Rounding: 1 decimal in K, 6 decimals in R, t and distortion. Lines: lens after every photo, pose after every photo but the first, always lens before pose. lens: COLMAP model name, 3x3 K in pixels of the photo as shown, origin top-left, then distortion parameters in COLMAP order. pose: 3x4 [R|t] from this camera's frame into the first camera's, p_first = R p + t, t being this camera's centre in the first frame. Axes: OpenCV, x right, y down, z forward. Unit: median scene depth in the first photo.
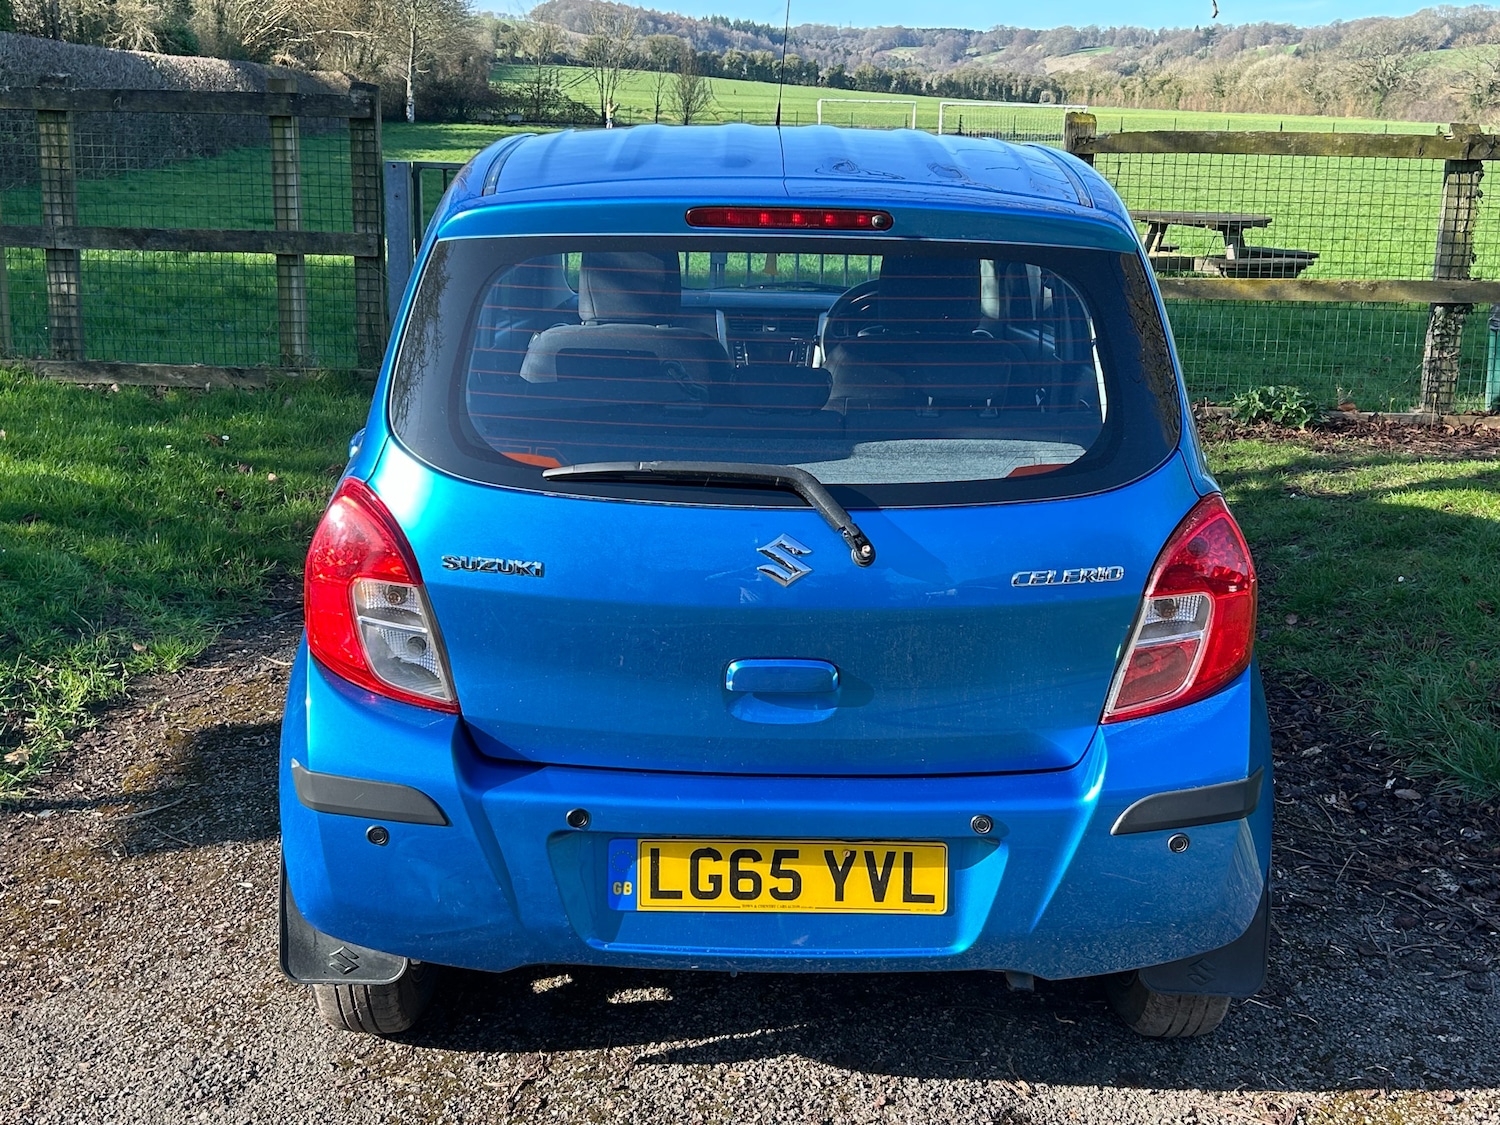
lens RADIAL K [[1971.2, 0, 613.2], [0, 1971.2, 567.8], [0, 0, 1]] dist [0.056416, -0.084515]
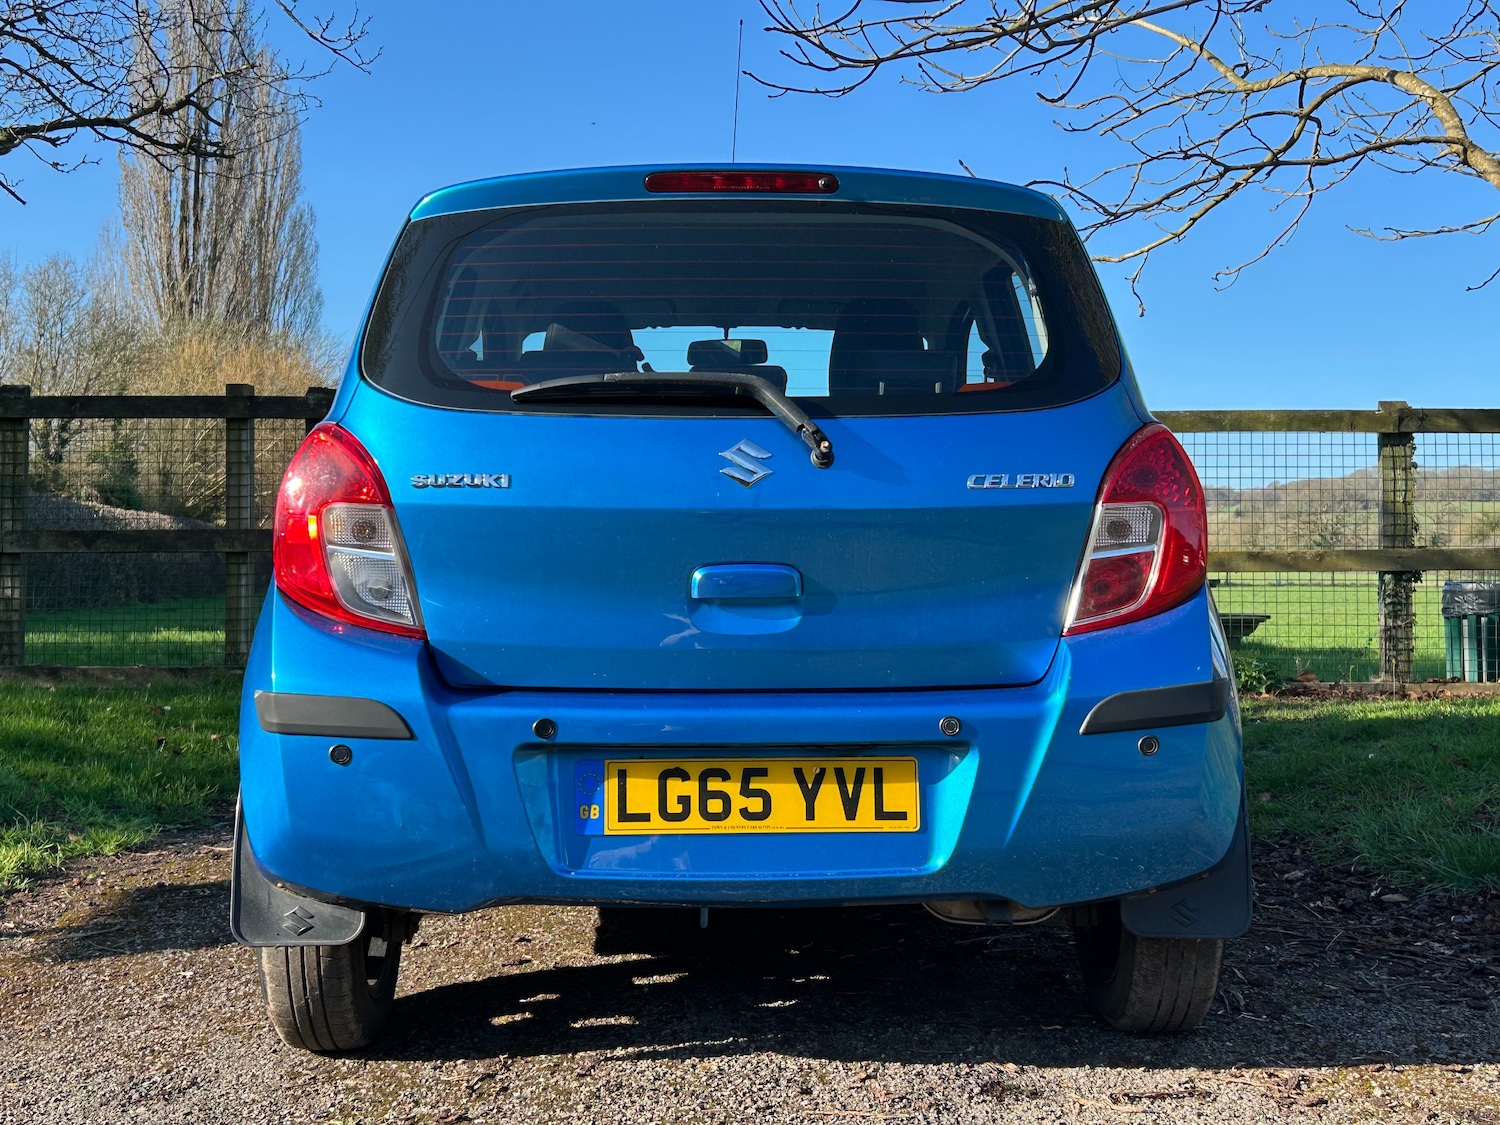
lens RADIAL K [[2062.0, 0, 595.8], [0, 2062.0, 519.9], [0, 0, 1]] dist [0.063653, -0.068890]
pose [[0.999810, -0.000096, 0.019516, -0.011002], [0.005443, 0.961676, -0.274133, 0.278980], [-0.018742, 0.274187, 0.961494, -0.022965]]
